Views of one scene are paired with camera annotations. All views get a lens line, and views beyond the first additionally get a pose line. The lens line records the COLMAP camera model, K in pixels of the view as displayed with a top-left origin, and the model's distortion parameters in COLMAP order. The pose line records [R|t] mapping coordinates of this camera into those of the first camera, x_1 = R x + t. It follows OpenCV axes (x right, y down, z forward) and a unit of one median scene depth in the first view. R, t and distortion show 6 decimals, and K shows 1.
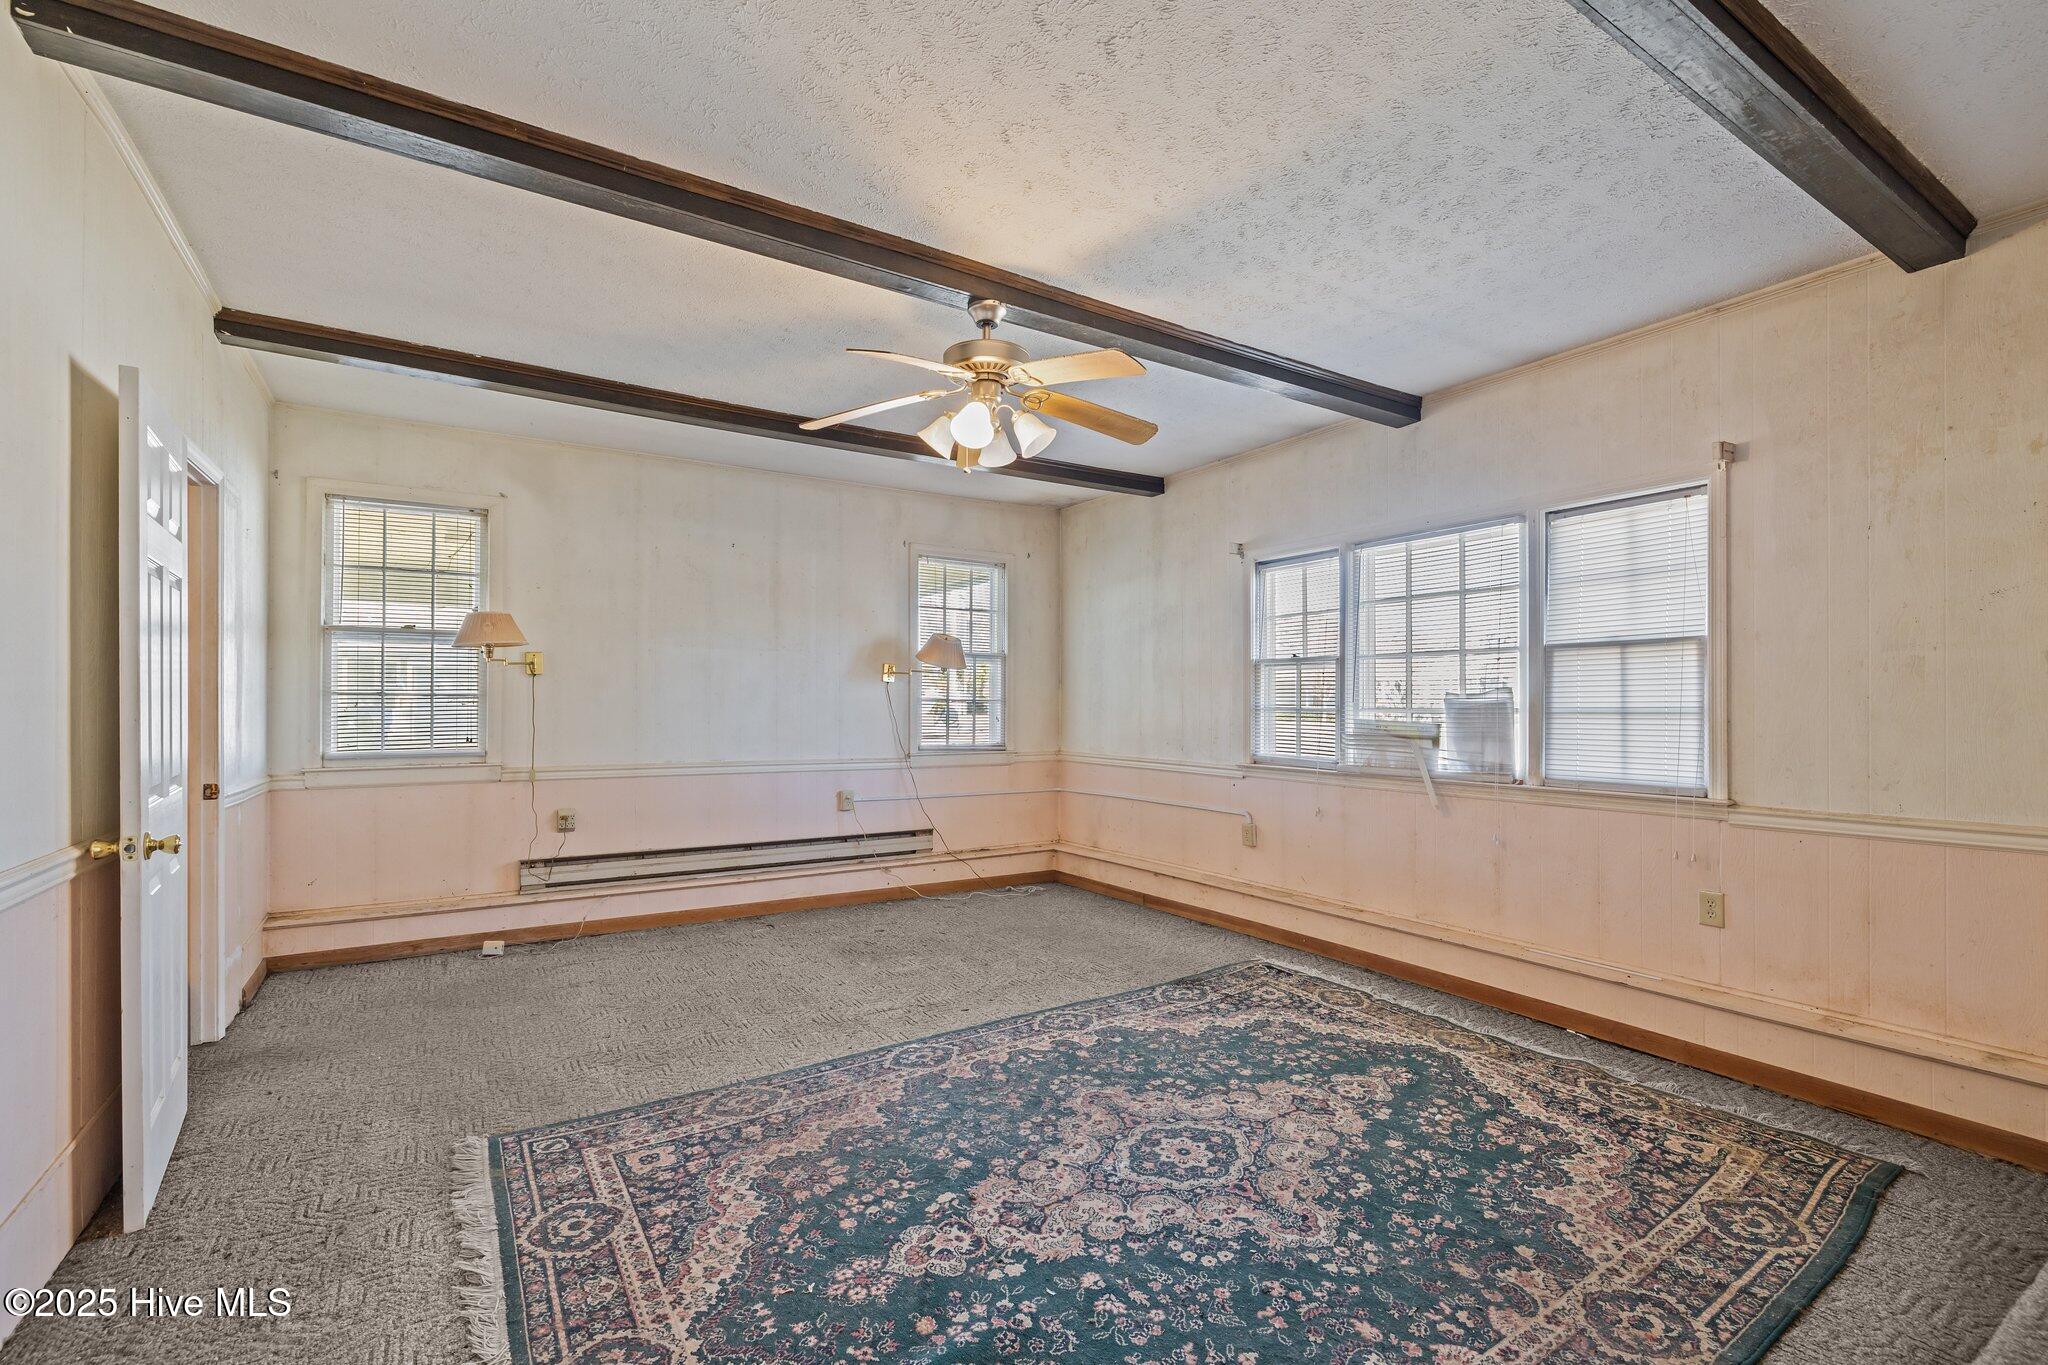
lens RADIAL K [[916.7, 0, 1023.6], [0, 916.7, 706.6], [0, 0, 1]] dist [-0.012533, 0.001648]
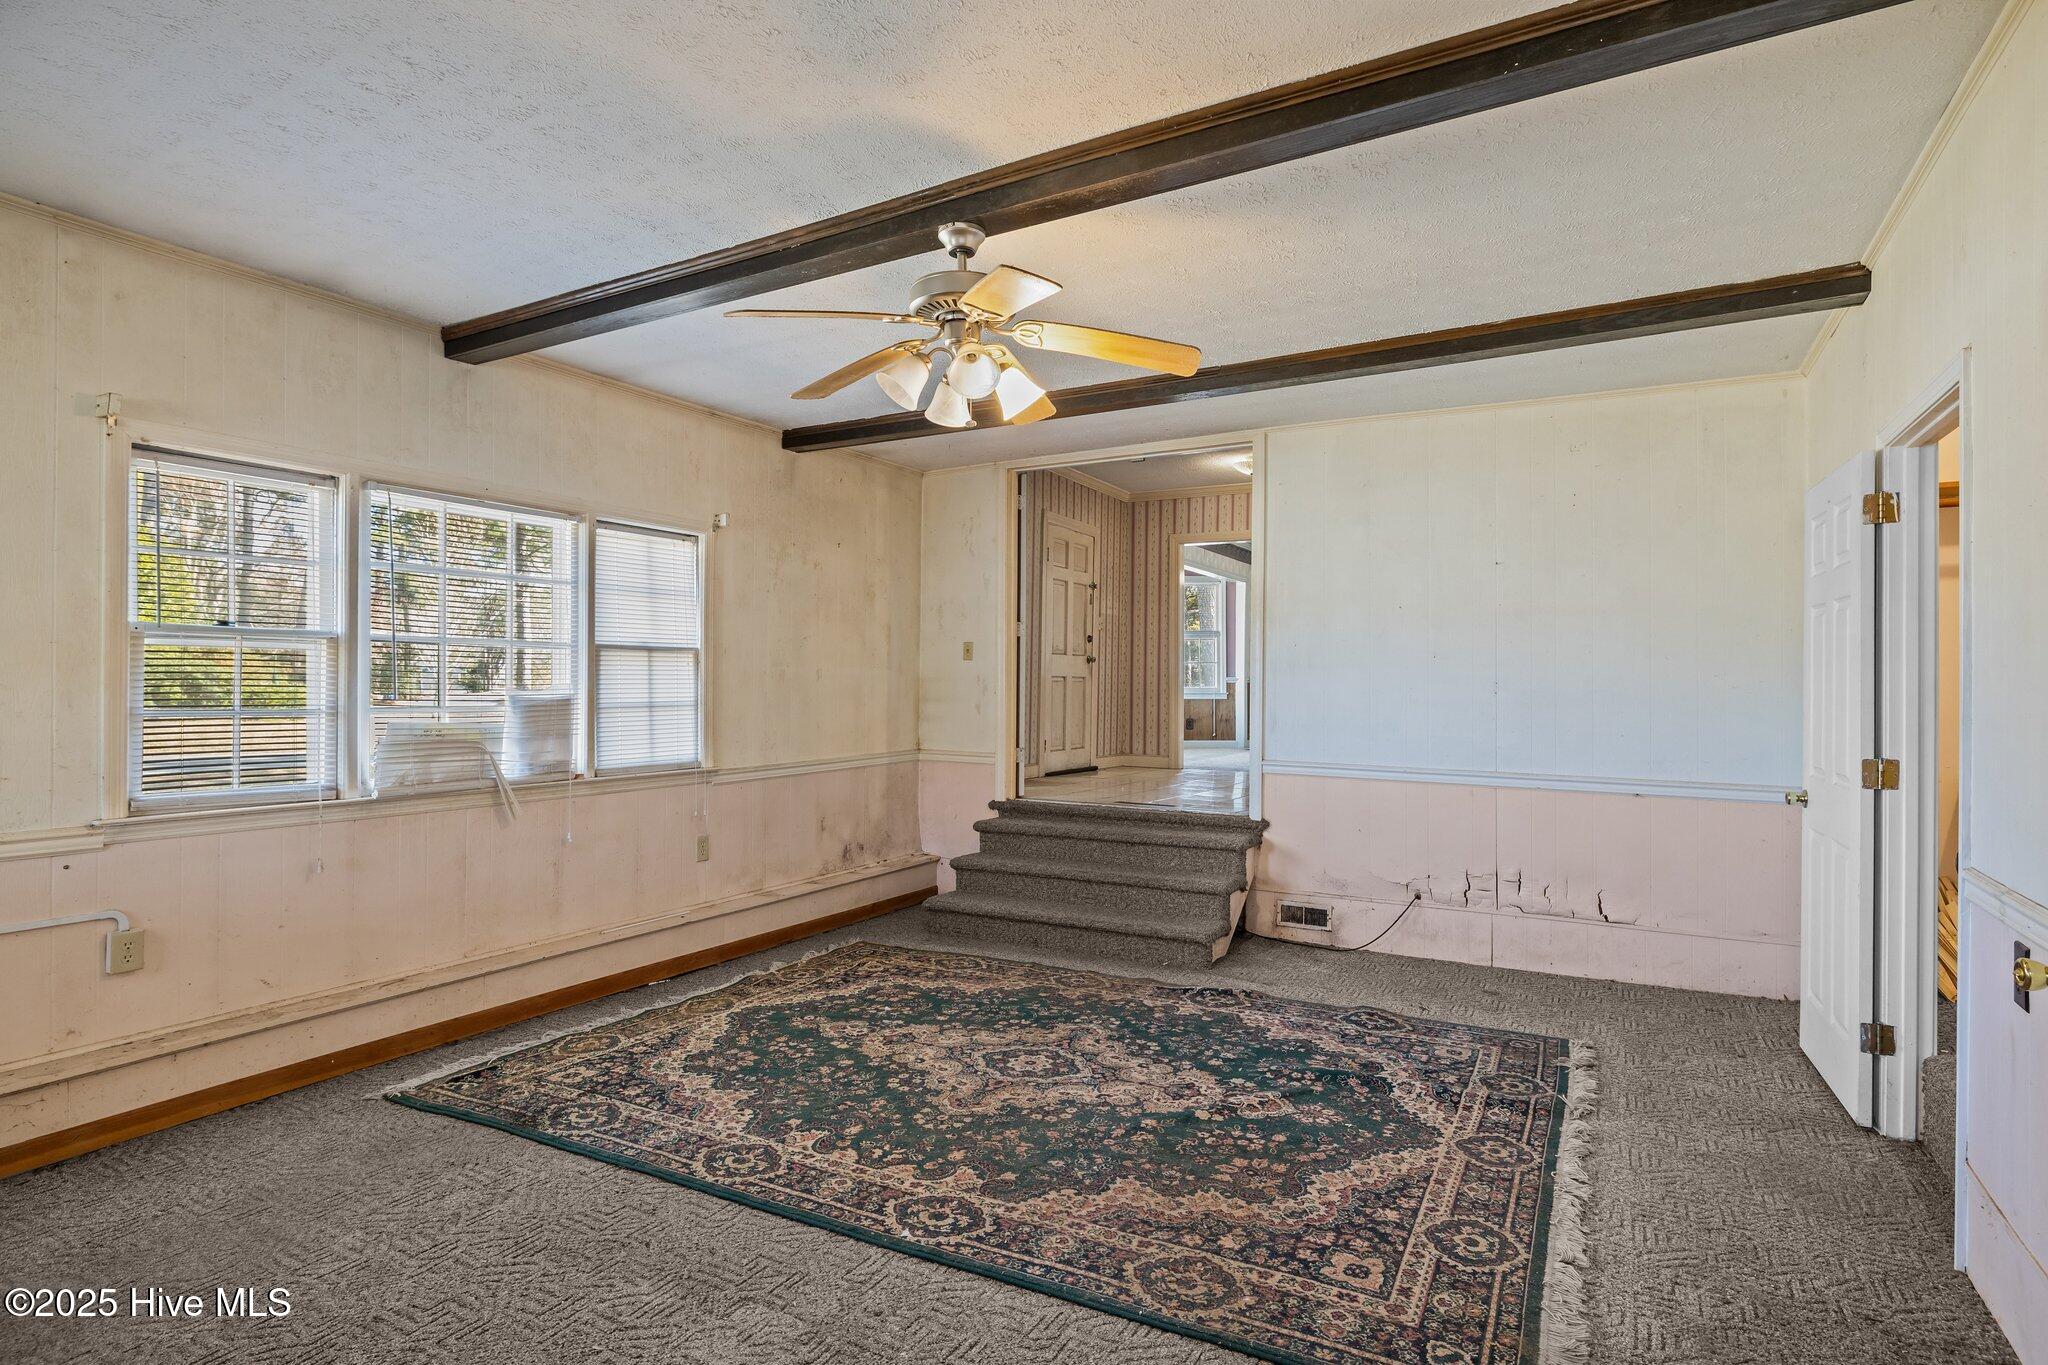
lens RADIAL K [[1043.4, 0, 1007.3], [0, 1043.4, 682.1], [0, 0, 1]] dist [-0.001432, -0.001112]
pose [[-0.464298, -0.002963, 0.885674, -0.867997], [-0.004274, 0.999990, 0.001105, -0.032114], [-0.885669, -0.003272, -0.464306, 1.359014]]
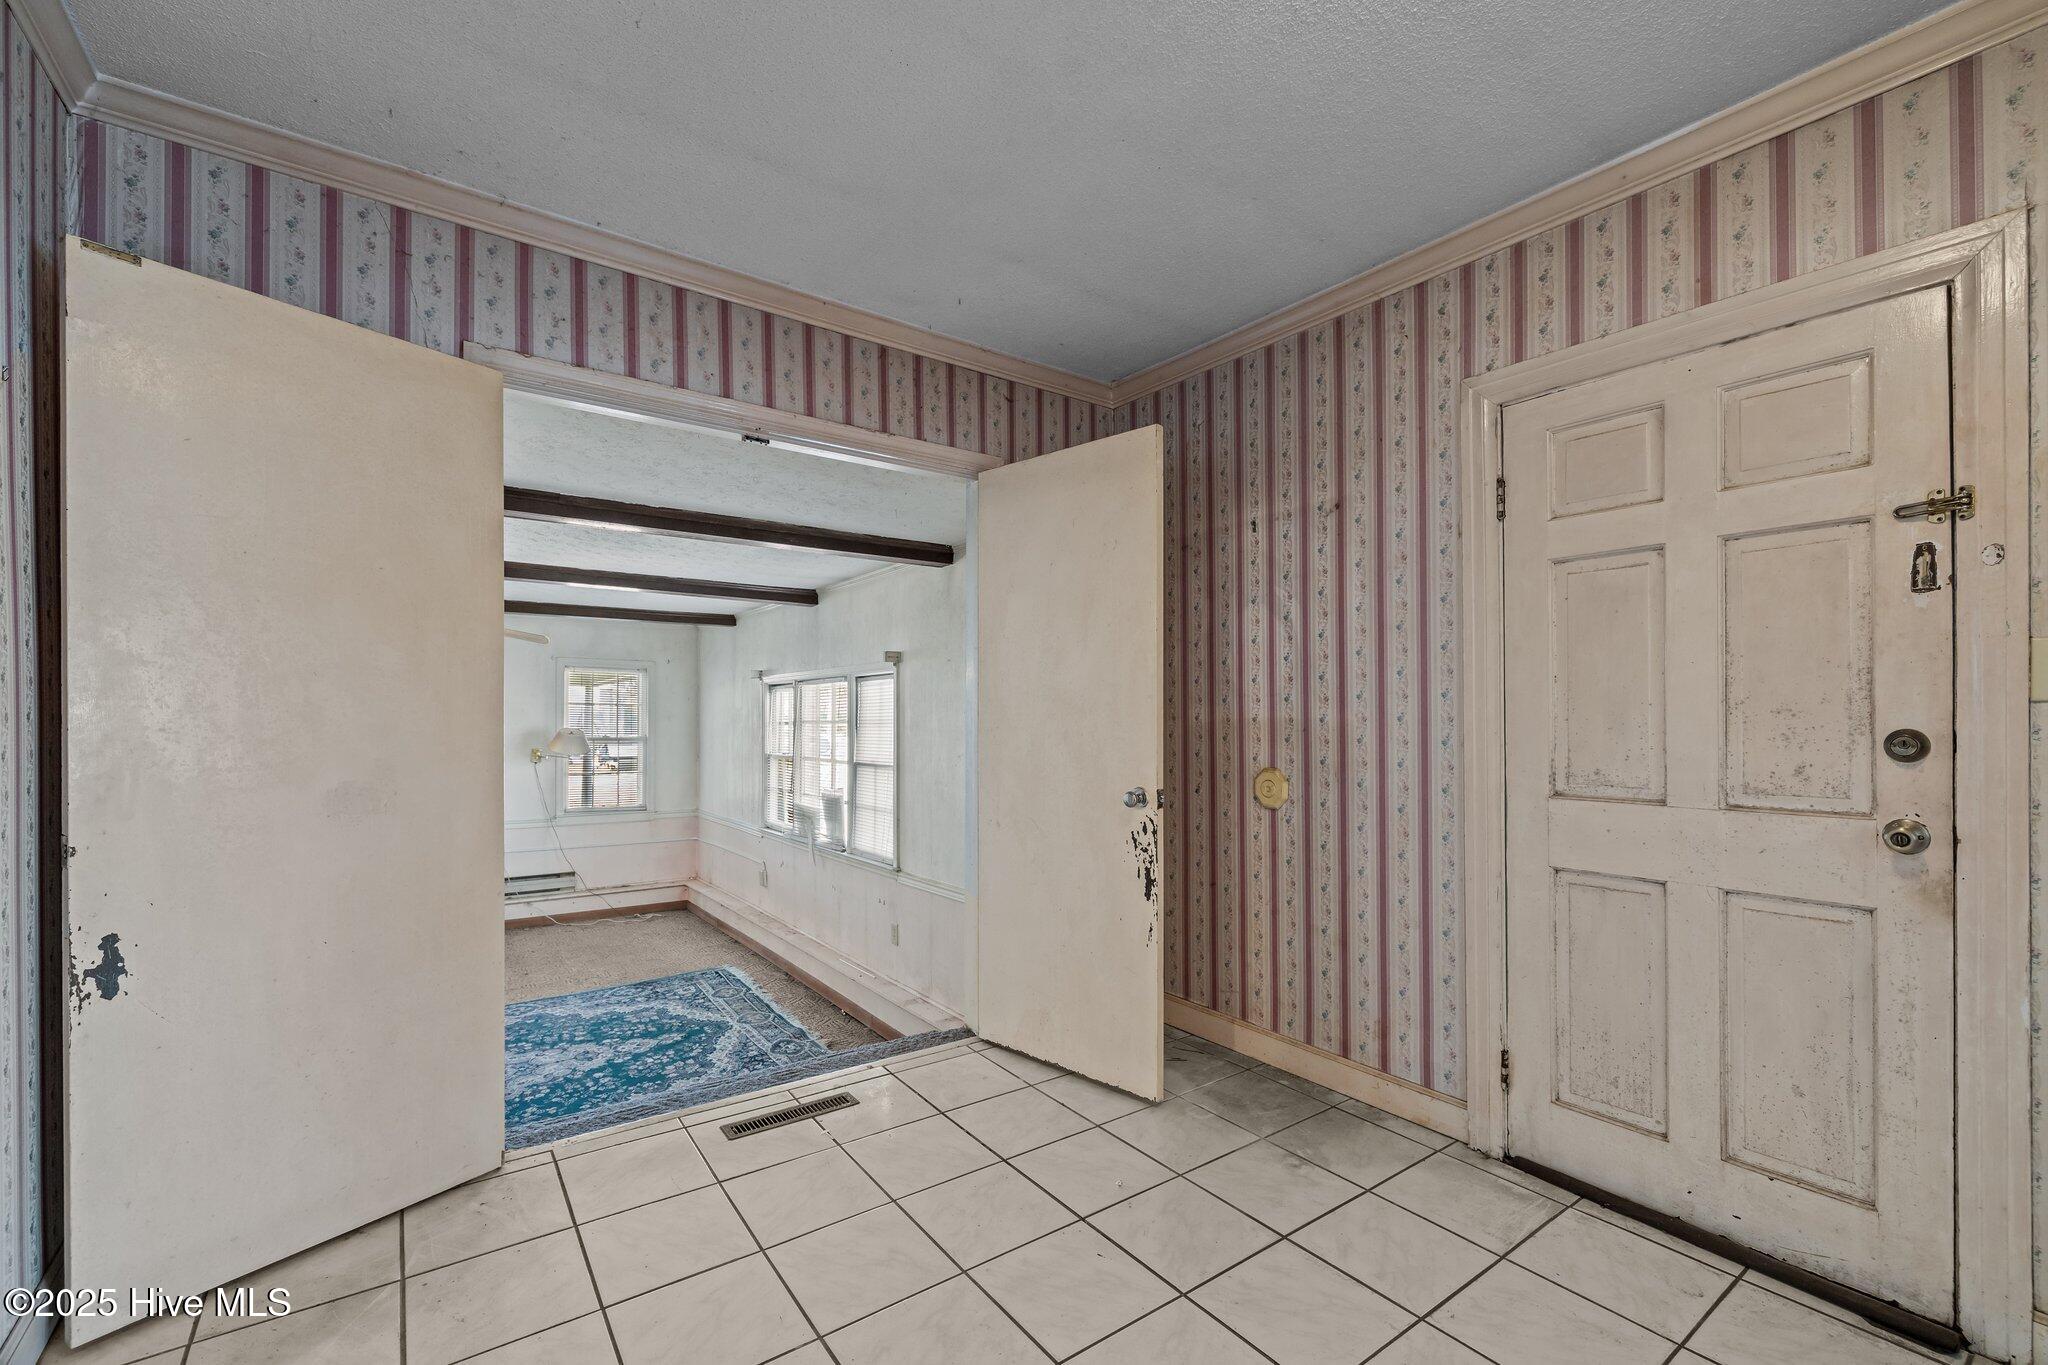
lens RADIAL K [[861.3, 0, 1017.1], [0, 861.3, 721.7], [0, 0, 1]] dist [0.001769, 0.000373]
pose [[0.997553, 0.003353, 0.069837, 0.890496], [-0.002859, 0.999970, -0.007184, -0.151605], [-0.069859, 0.006967, 0.997533, -0.574946]]
